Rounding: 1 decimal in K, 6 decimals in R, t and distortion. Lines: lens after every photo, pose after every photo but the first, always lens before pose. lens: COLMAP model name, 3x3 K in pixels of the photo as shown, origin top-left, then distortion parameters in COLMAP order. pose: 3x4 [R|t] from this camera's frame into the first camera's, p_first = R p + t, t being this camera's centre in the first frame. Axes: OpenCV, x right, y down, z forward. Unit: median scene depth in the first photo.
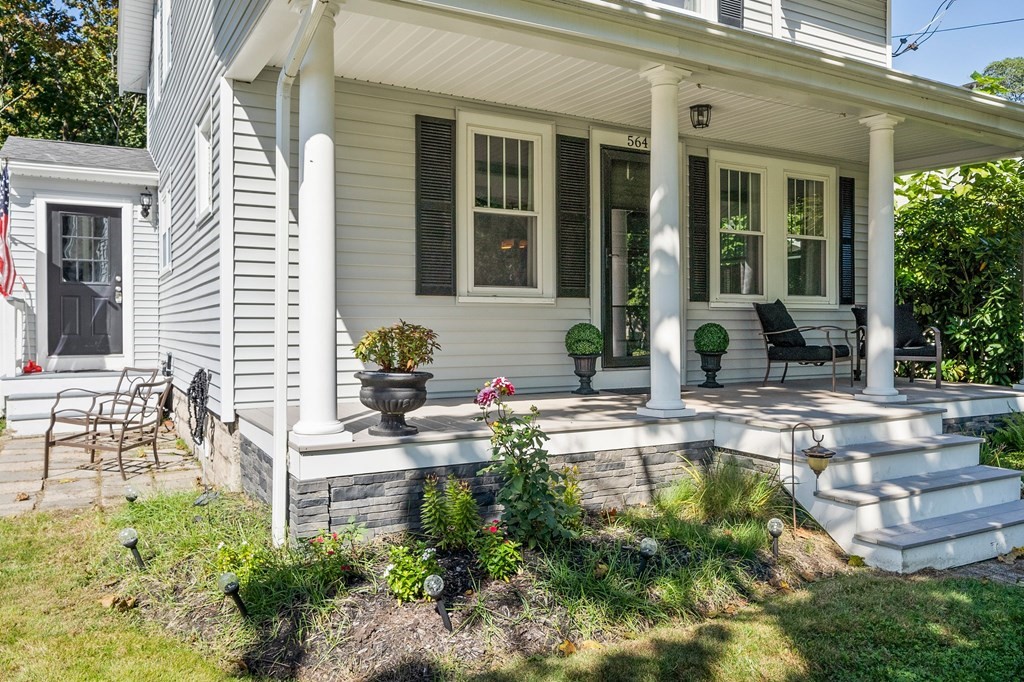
lens RADIAL K [[747.2, 0, 506.0], [0, 747.2, 322.9], [0, 0, 1]] dist [0.012991, 0.006679]
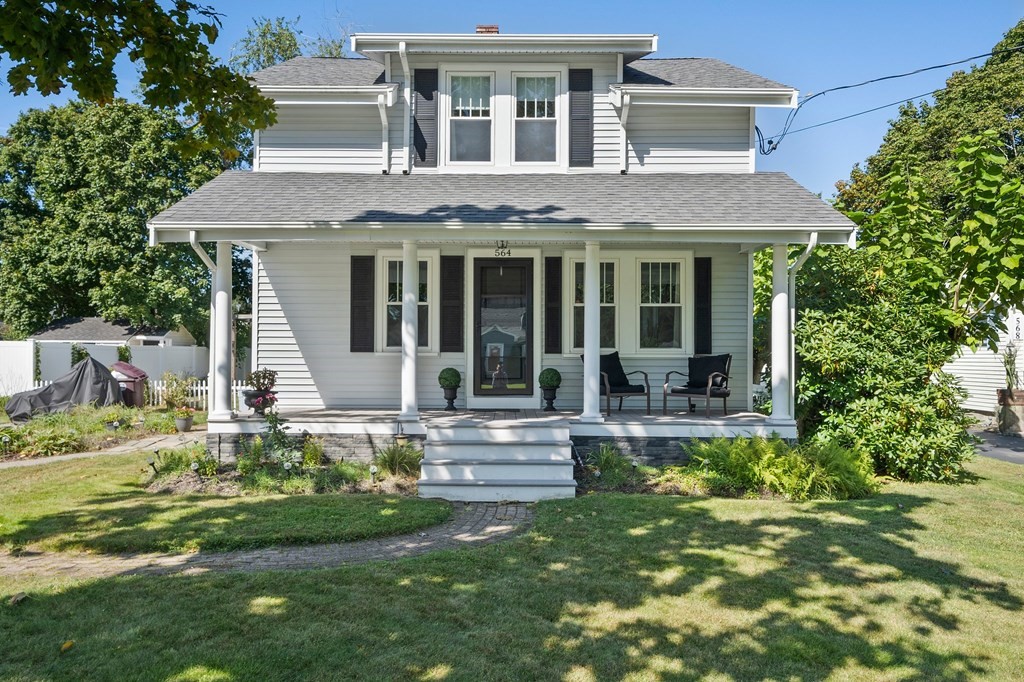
lens RADIAL K [[747.2, 0, 514.1], [0, 747.2, 347.1], [0, 0, 1]] dist [0.012991, 0.006679]
pose [[0.873062, -0.000352, -0.487609, 1.035575], [-0.003722, 0.999966, -0.007387, -0.034196], [0.487594, 0.008265, 0.873031, -0.388147]]
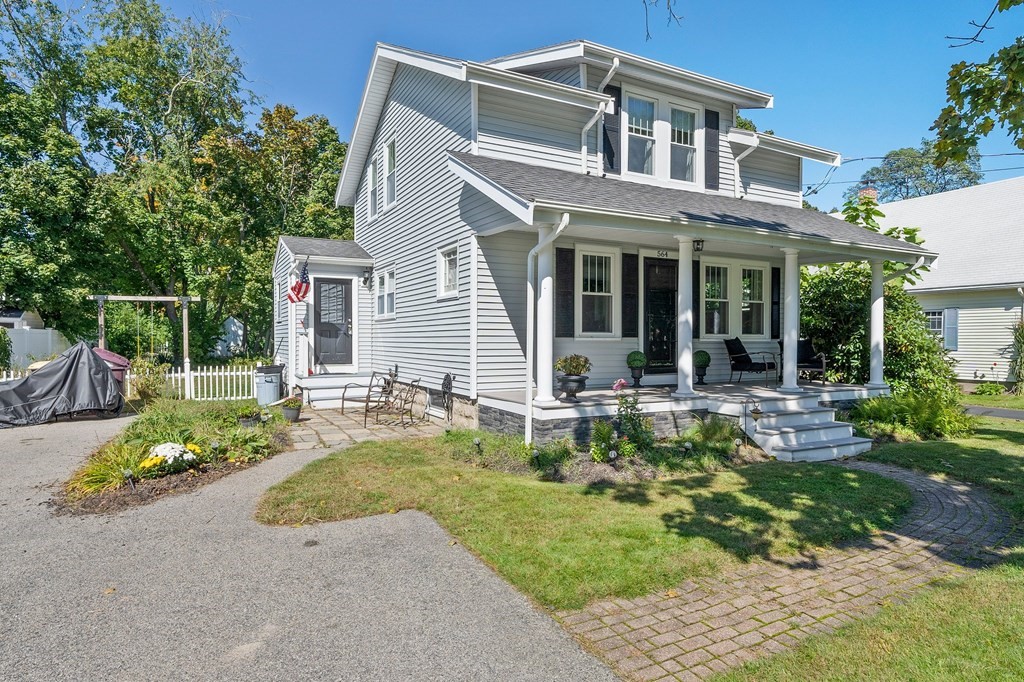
lens RADIAL K [[587.3, 0, 509.3], [0, 587.3, 345.6], [0, 0, 1]] dist [-0.001815, 0.001747]
pose [[0.999815, 0.003925, -0.018826, -0.194585], [-0.003628, 0.999868, 0.015831, -0.036115], [0.018886, -0.015760, 0.999697, -0.524357]]
